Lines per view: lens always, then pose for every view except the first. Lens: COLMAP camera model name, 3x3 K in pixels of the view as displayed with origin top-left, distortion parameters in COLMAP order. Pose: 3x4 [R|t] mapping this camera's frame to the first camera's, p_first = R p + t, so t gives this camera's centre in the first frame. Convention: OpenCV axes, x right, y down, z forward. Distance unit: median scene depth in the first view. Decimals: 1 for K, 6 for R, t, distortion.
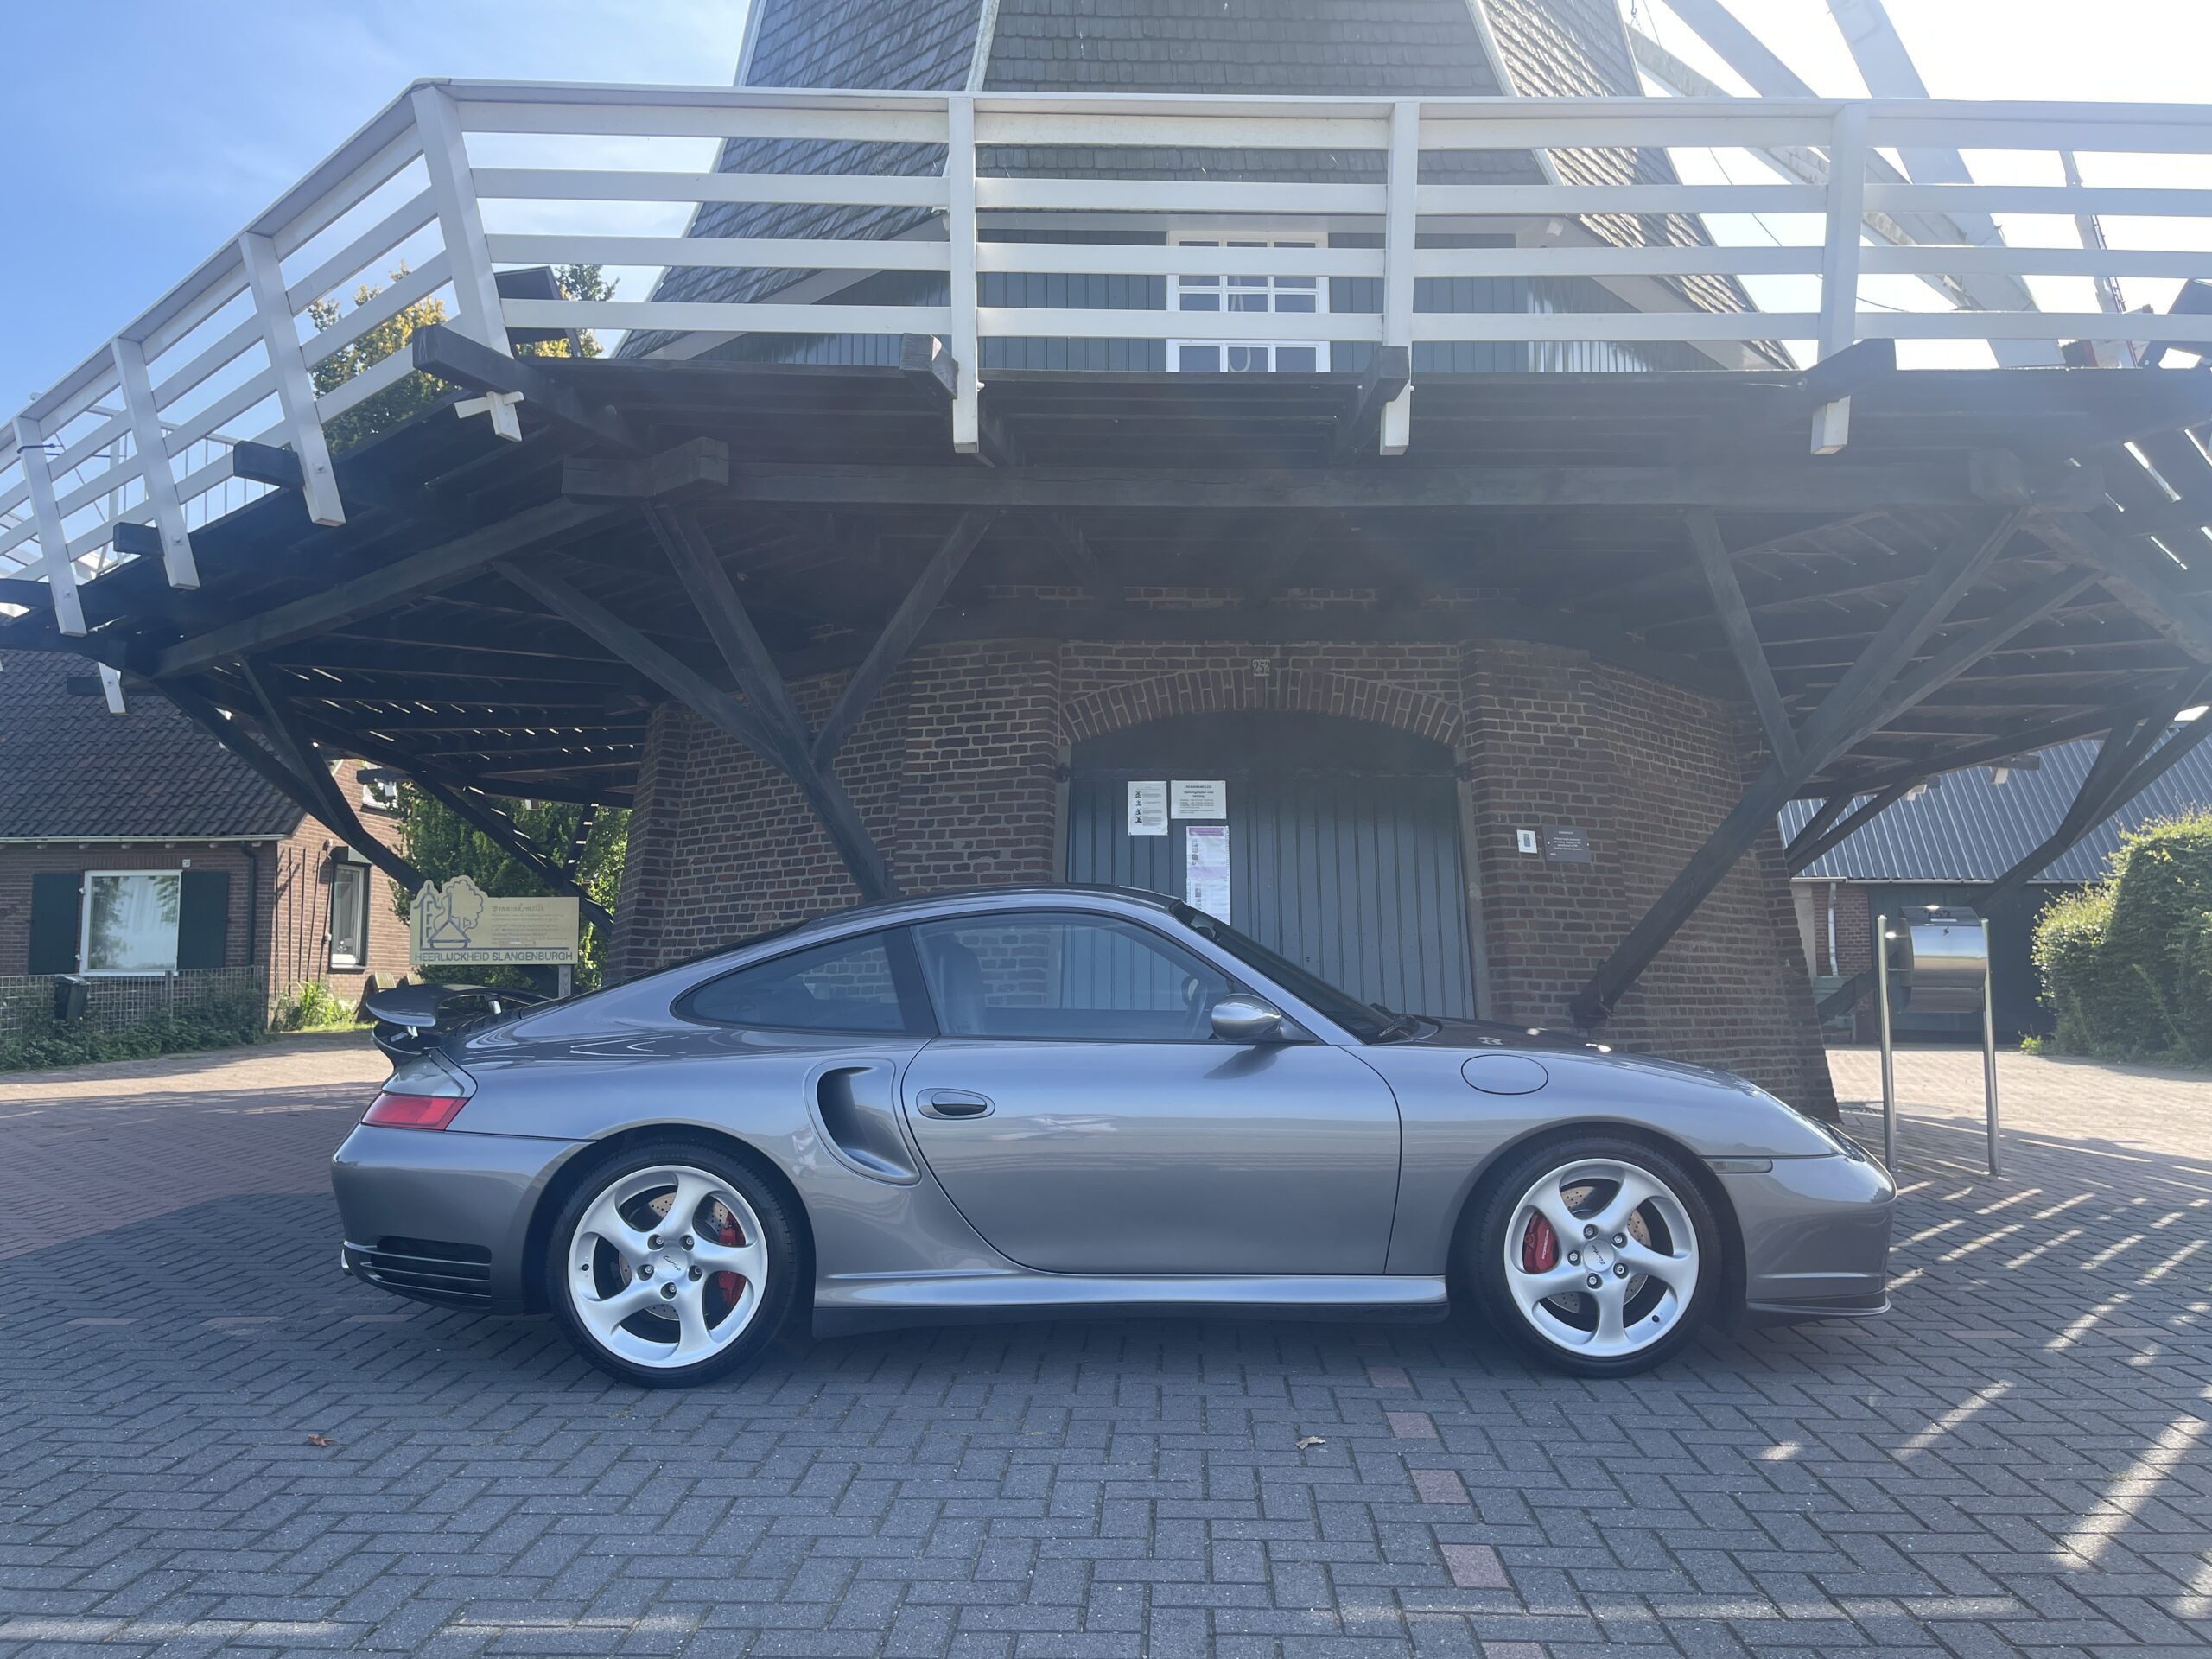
lens RADIAL K [[1678.5, 0, 1096.6], [0, 1678.5, 811.5], [0, 0, 1]] dist [0.071730, -0.097821]
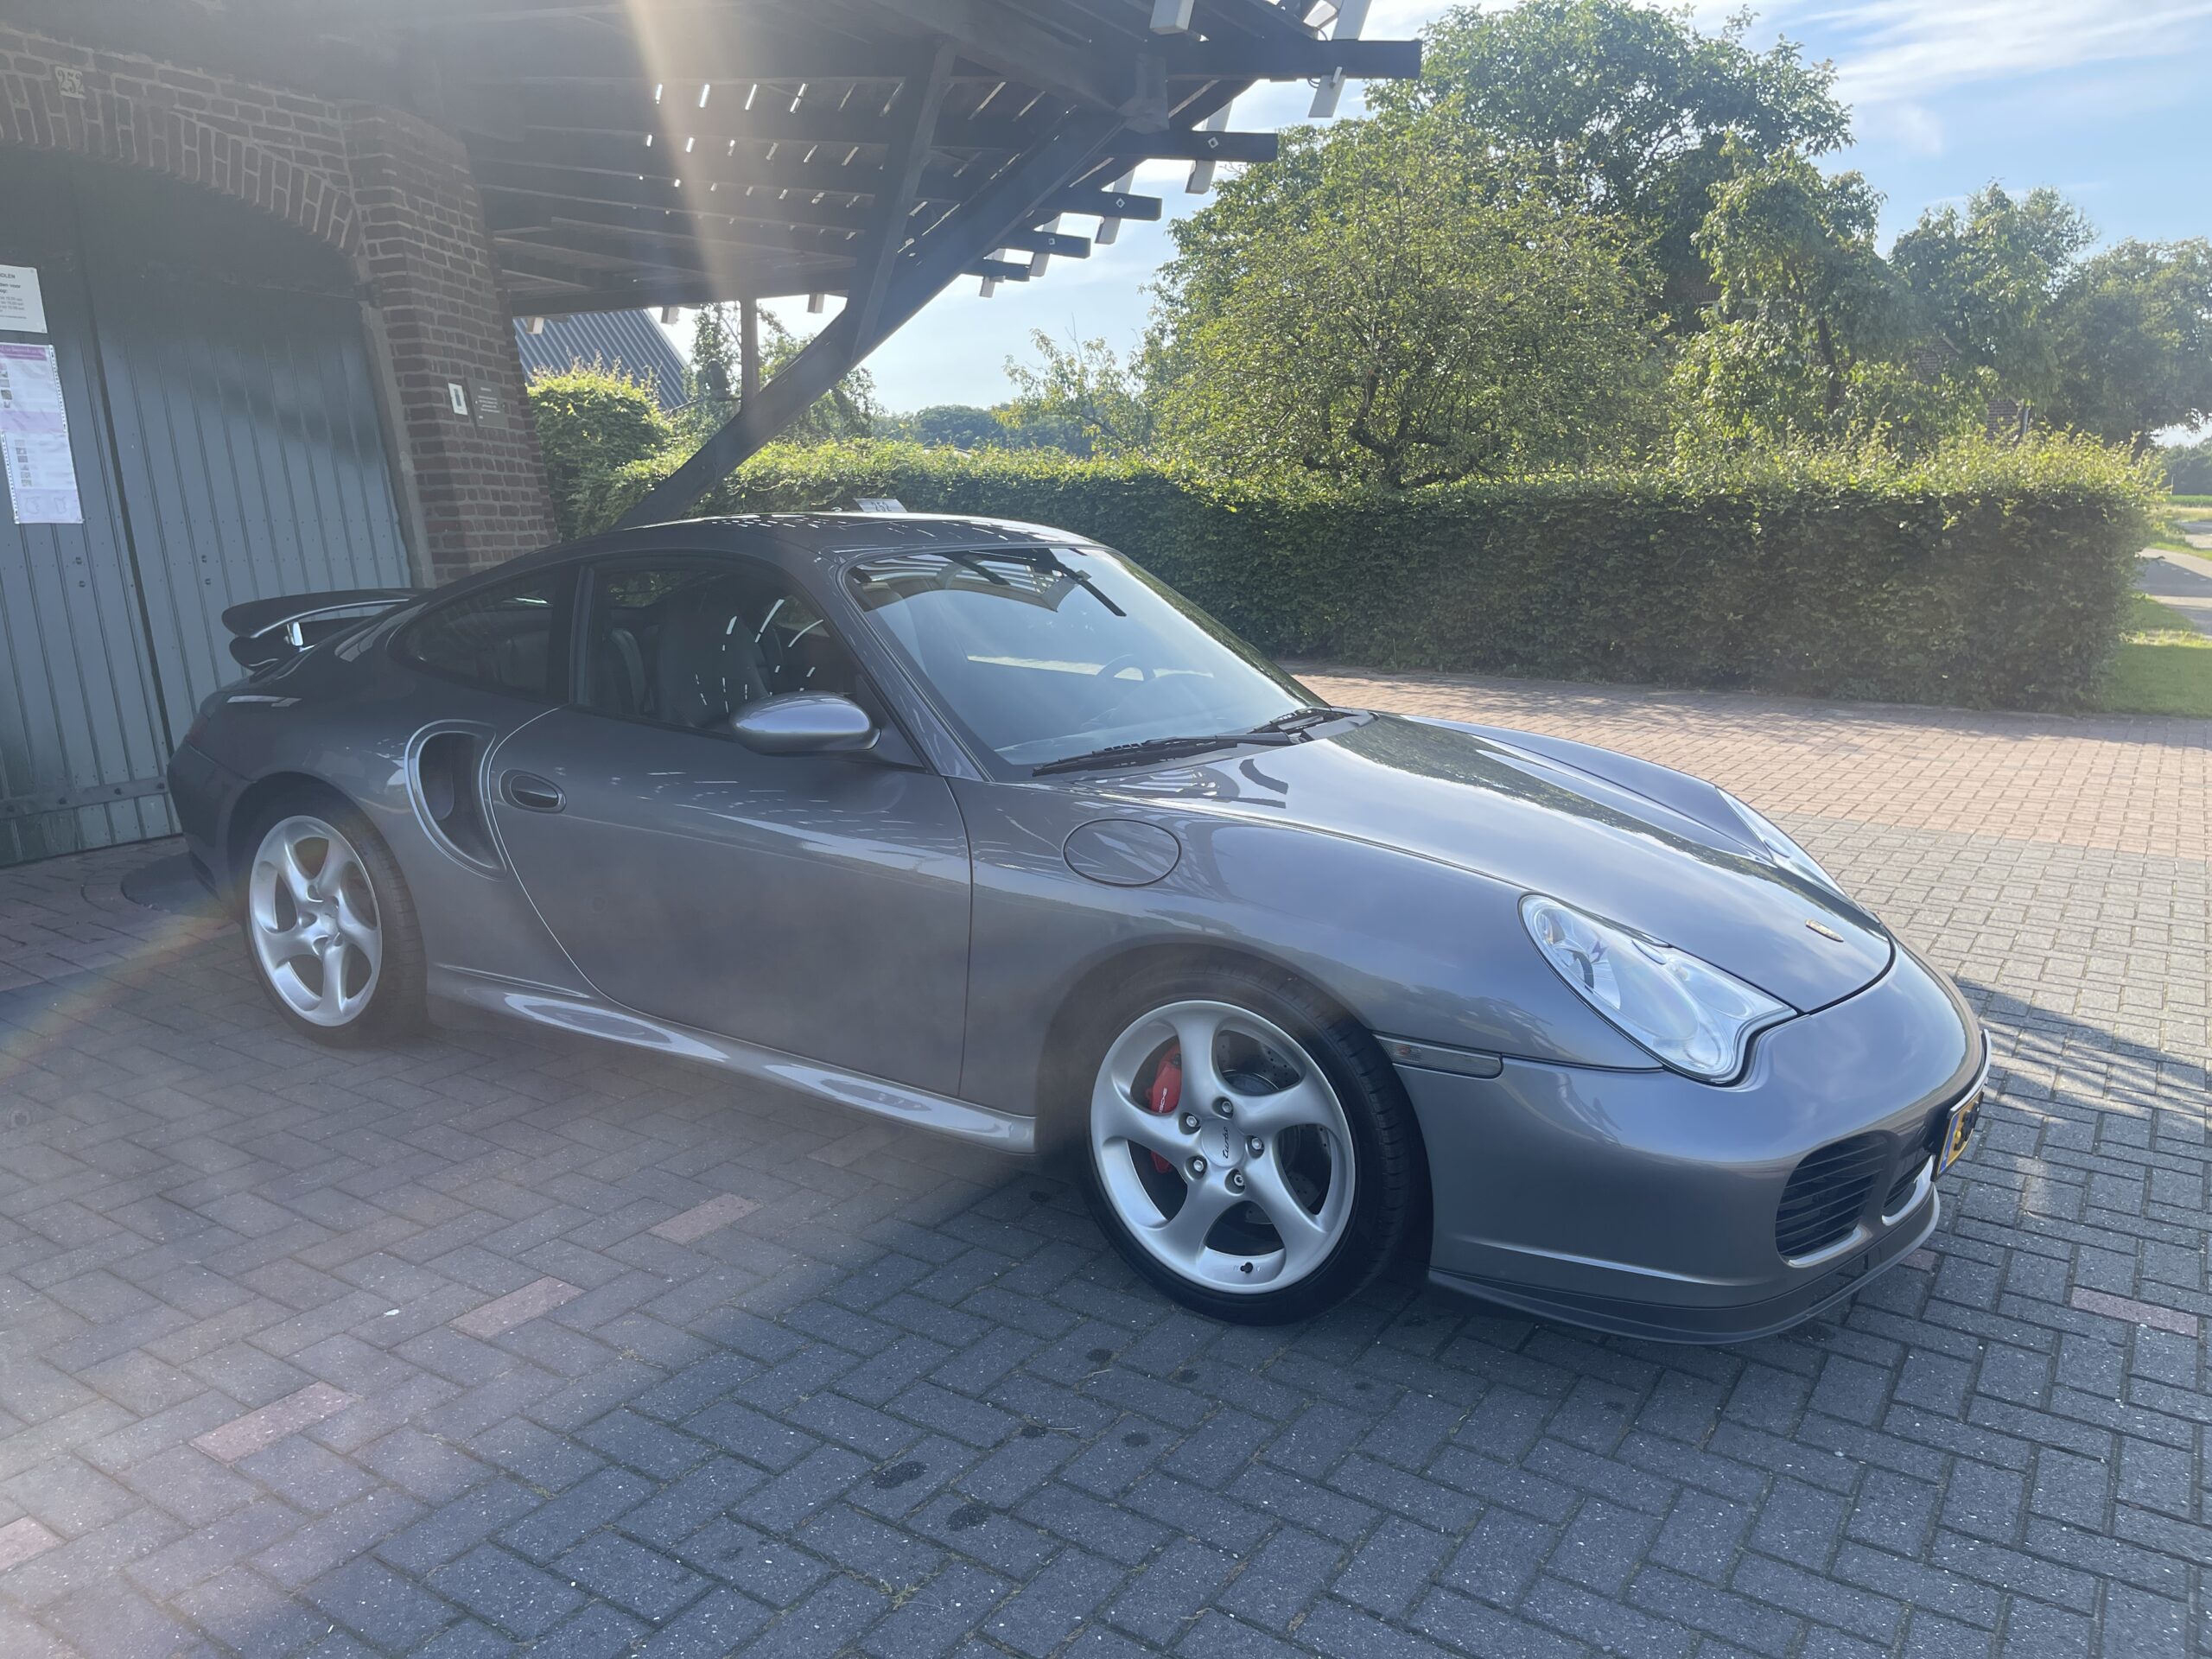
lens RADIAL K [[1678.5, 0, 1125.6], [0, 1678.5, 843.8], [0, 0, 1]] dist [0.071730, -0.097821]
pose [[0.490589, -0.167130, 0.855214, -0.295240], [-0.094796, 0.965374, 0.243038, -0.003611], [-0.866220, -0.200303, 0.457758, 0.330777]]
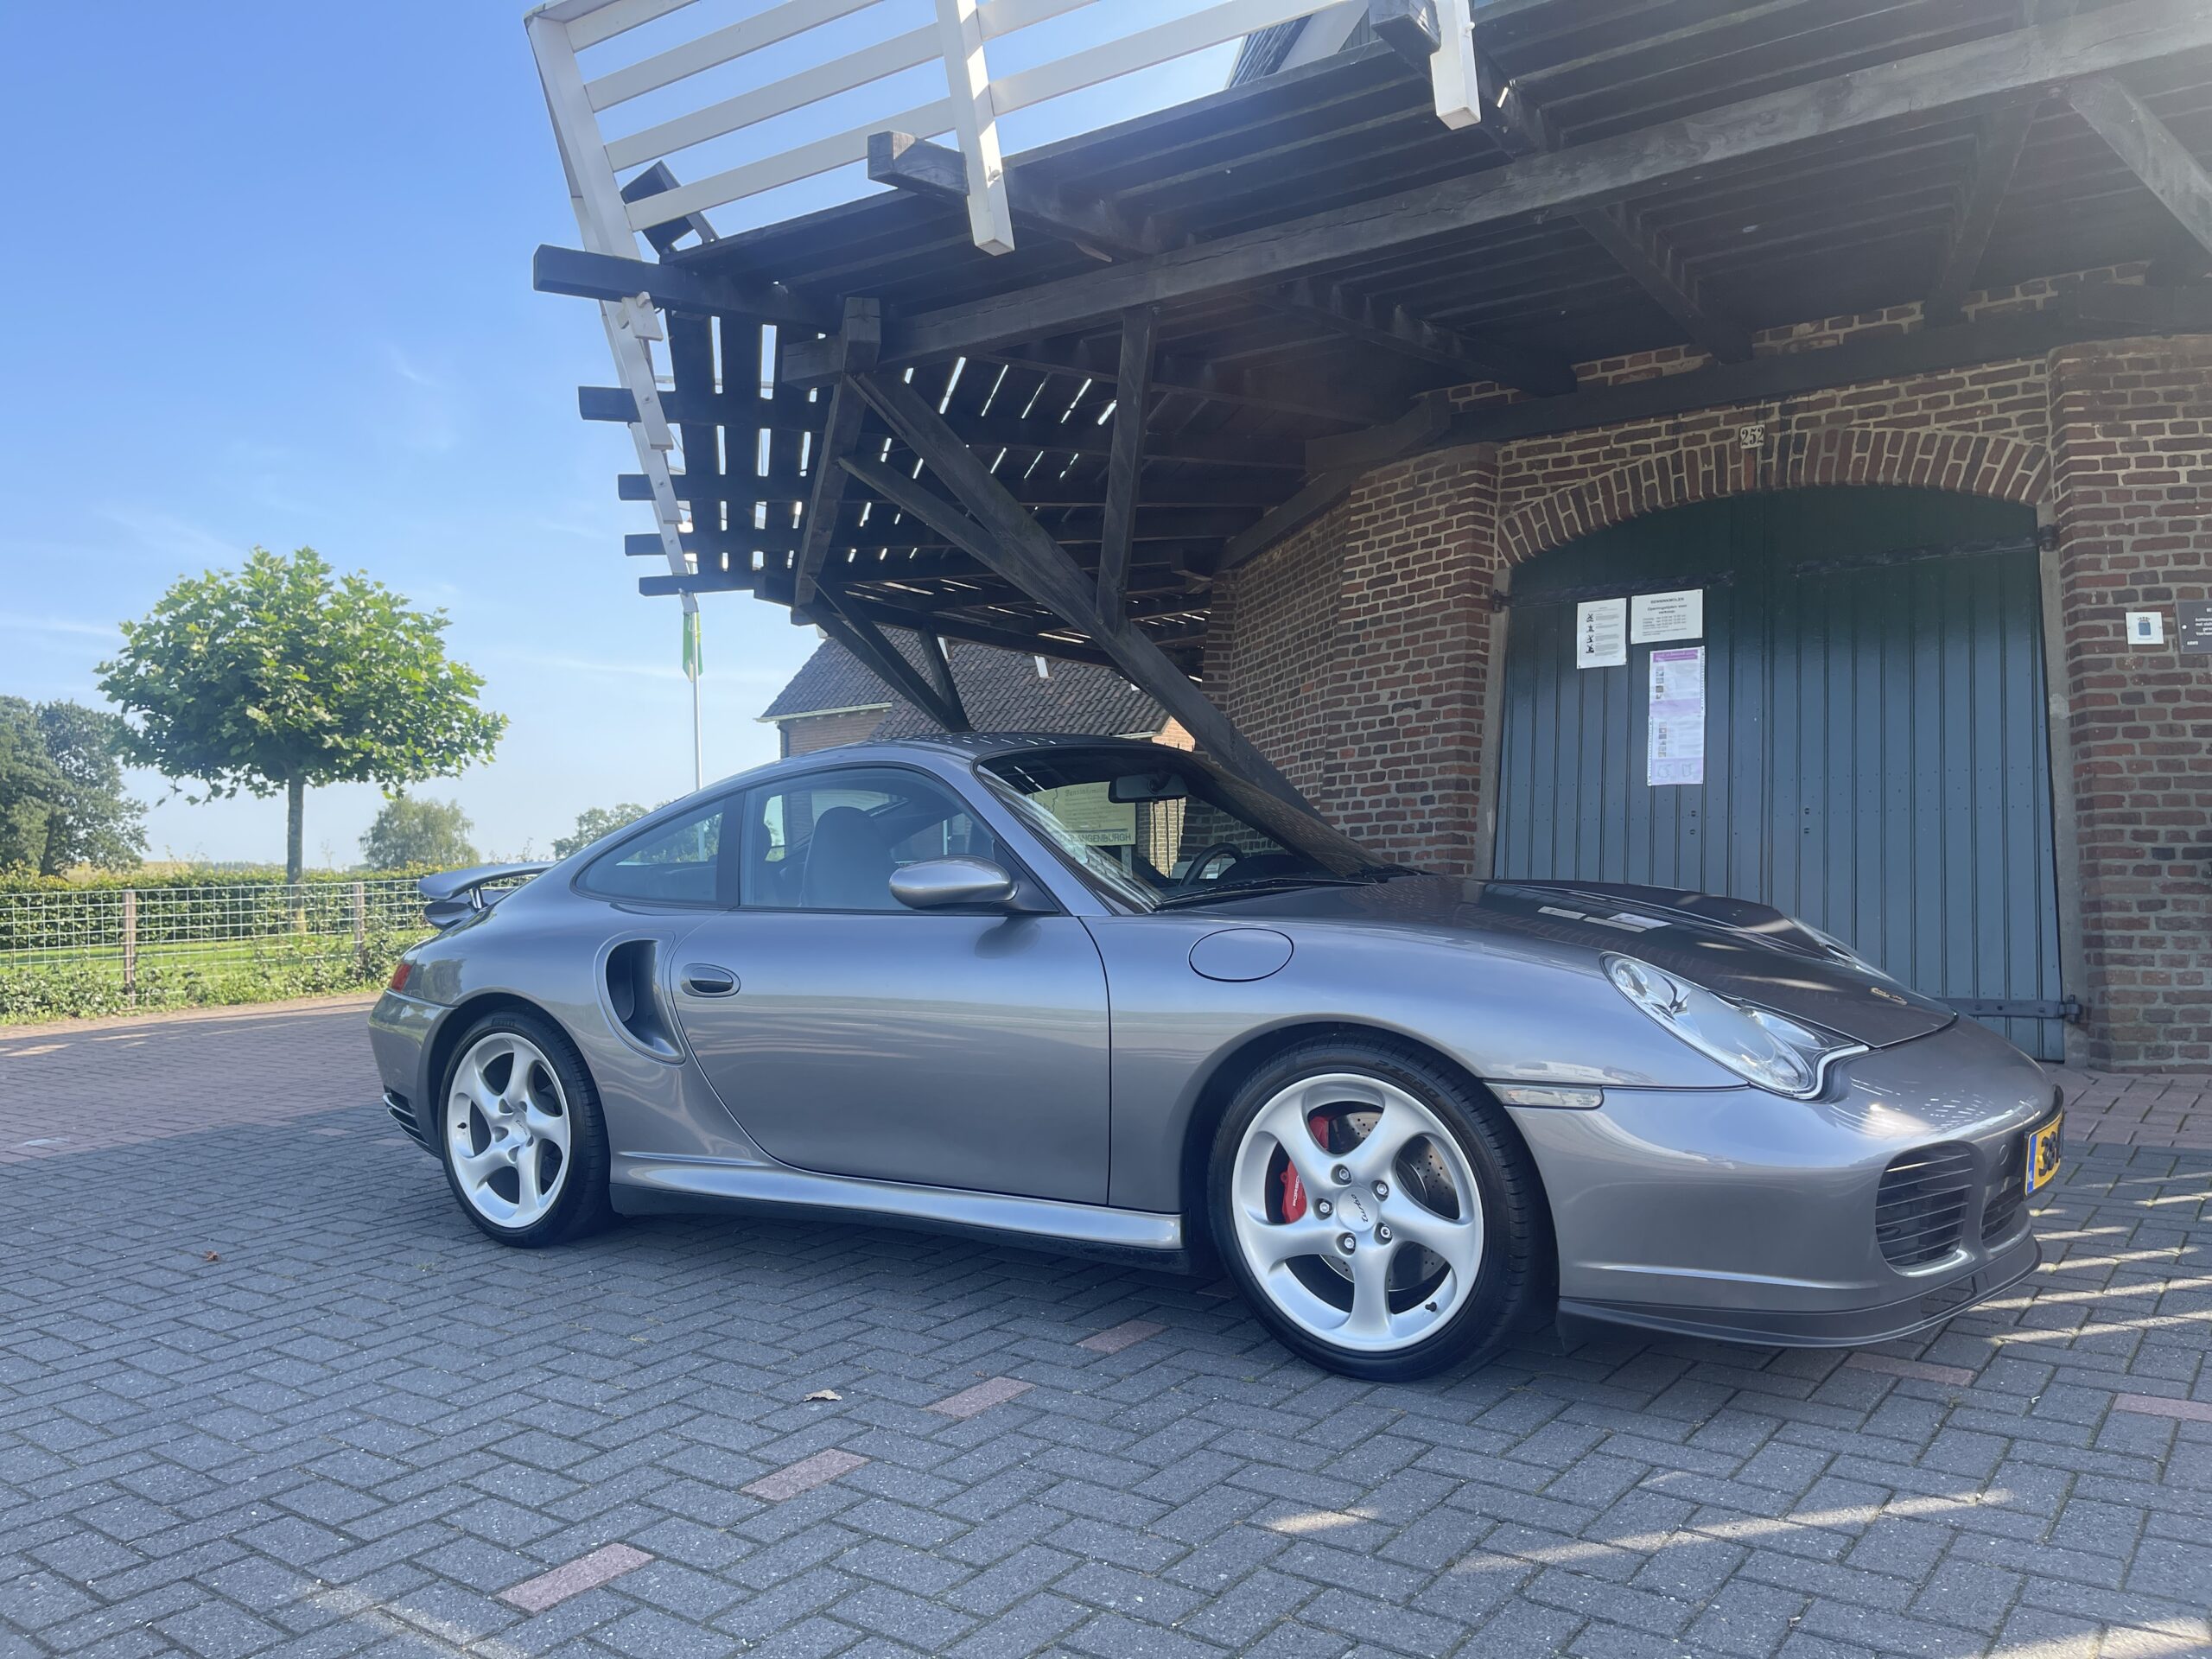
lens RADIAL K [[1678.5, 0, 1097.5], [0, 1678.5, 823.3], [0, 0, 1]] dist [0.071730, -0.097821]
pose [[0.819228, -0.031961, -0.572577, 0.297832], [0.077150, 0.995512, 0.054815, 0.025896], [0.568255, -0.089080, 0.818016, 0.179924]]
